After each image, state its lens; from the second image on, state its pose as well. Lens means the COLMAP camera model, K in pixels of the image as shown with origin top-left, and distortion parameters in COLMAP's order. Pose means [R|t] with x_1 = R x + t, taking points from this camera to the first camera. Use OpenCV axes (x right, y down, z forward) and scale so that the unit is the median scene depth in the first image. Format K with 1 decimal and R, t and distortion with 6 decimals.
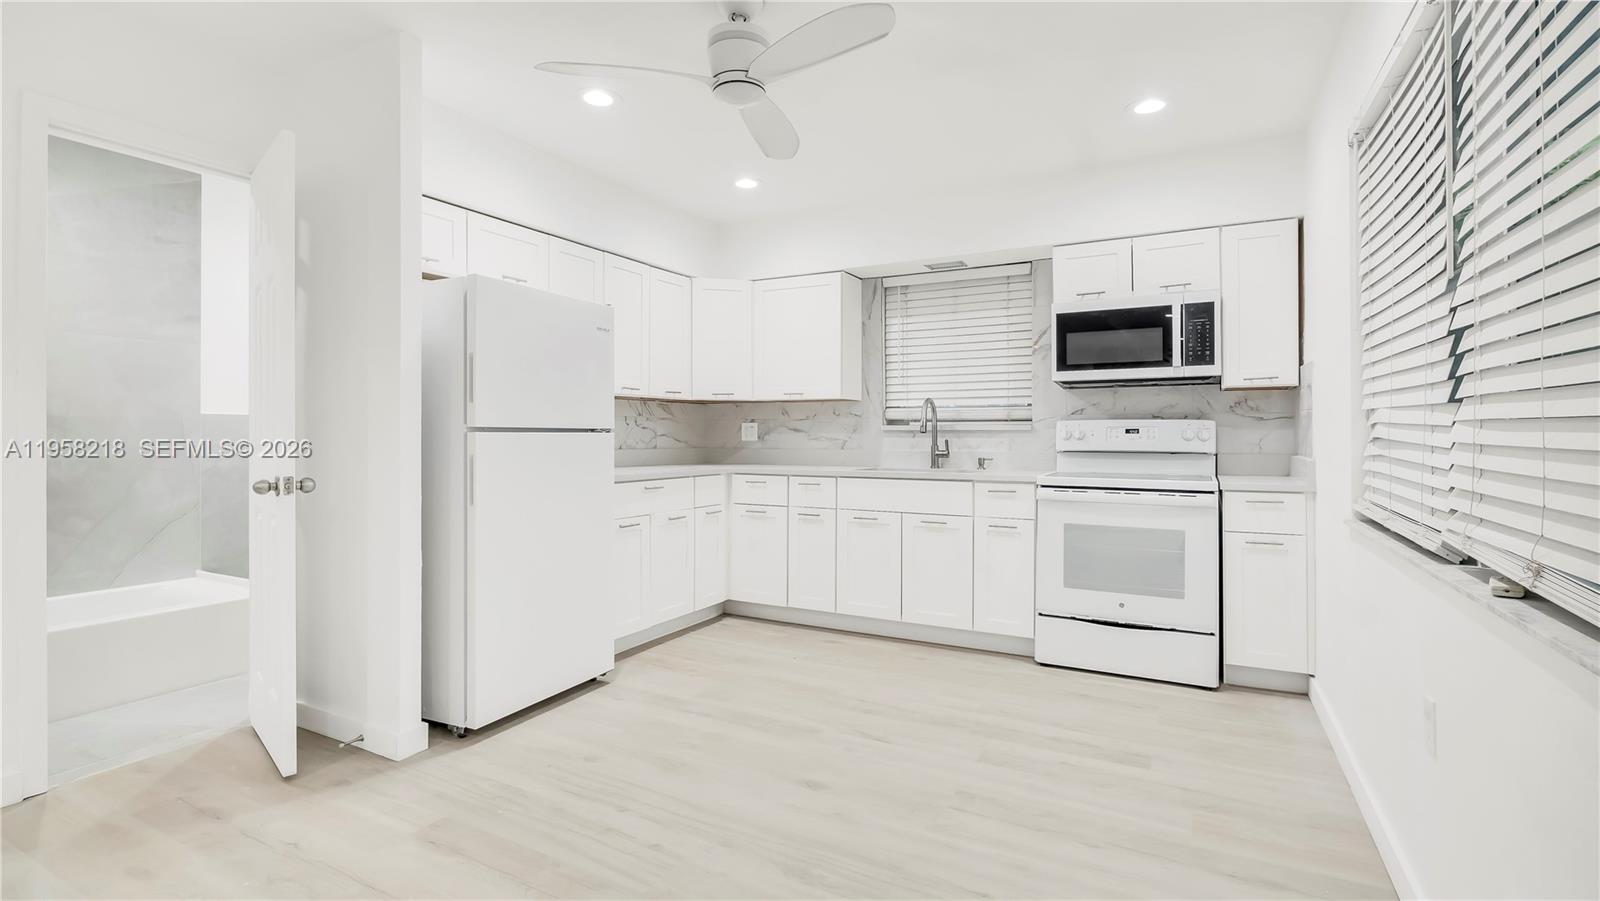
lens RADIAL K [[749.3, 0, 779.1], [0, 749.3, 436.3], [0, 0, 1]] dist [-0.011119, -0.000614]
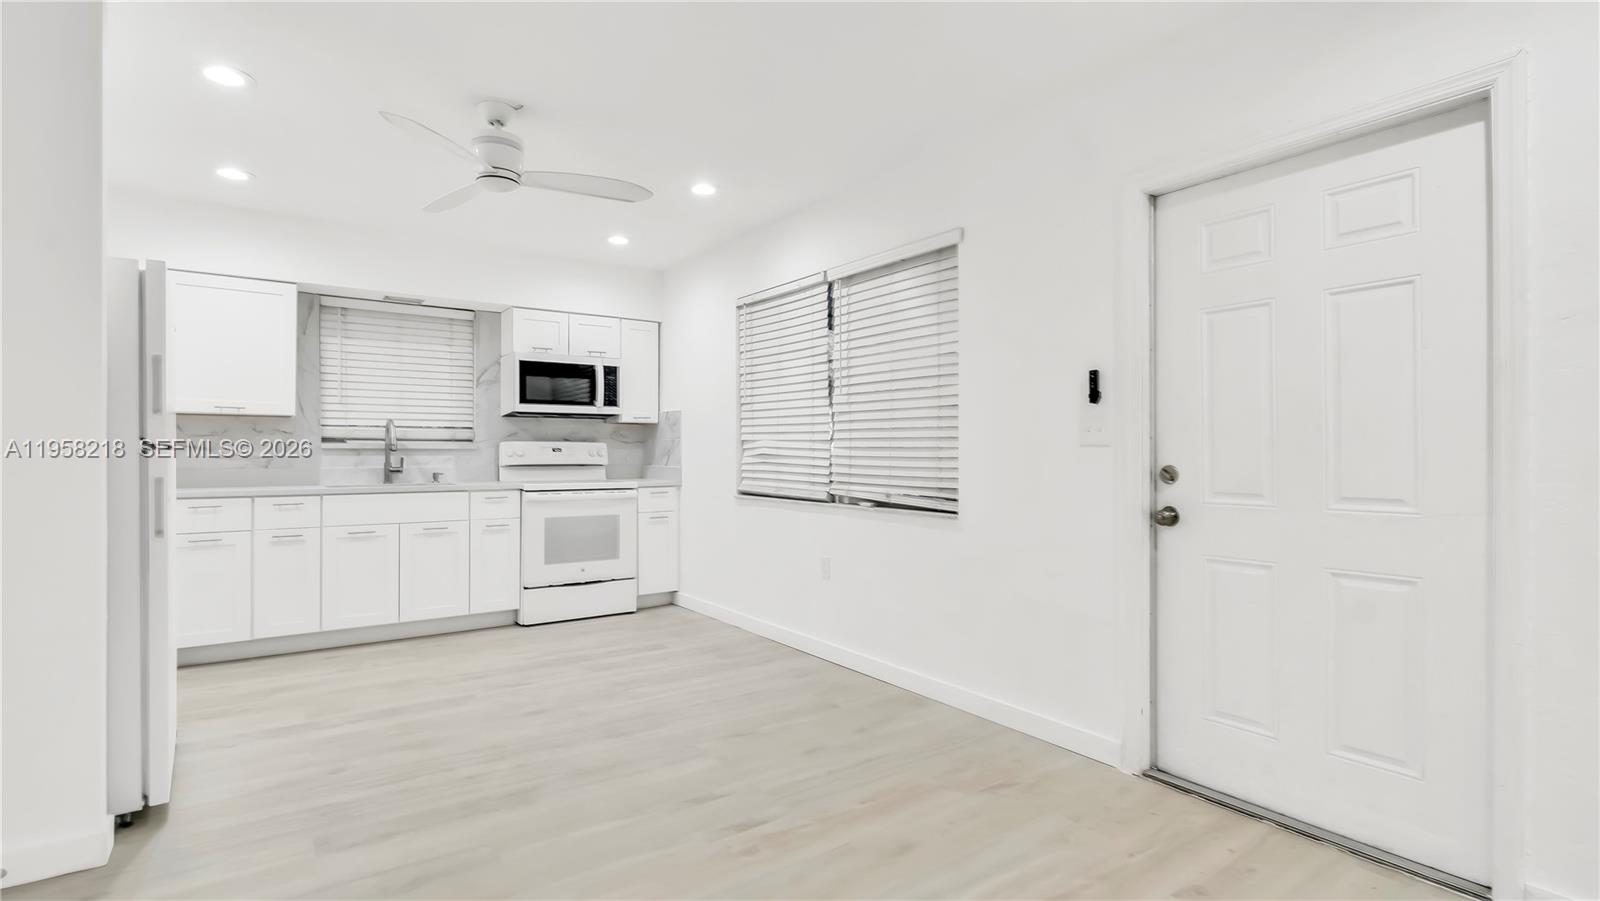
lens RADIAL K [[748.4, 0, 800.0], [0, 748.4, 450.5], [0, 0, 1]] dist [-0.001524, -0.000567]
pose [[0.430920, 0.002007, 0.902388, -0.587527], [0.002845, 0.999990, -0.003583, 0.000499], [-0.902386, 0.004112, 0.430910, -0.006290]]
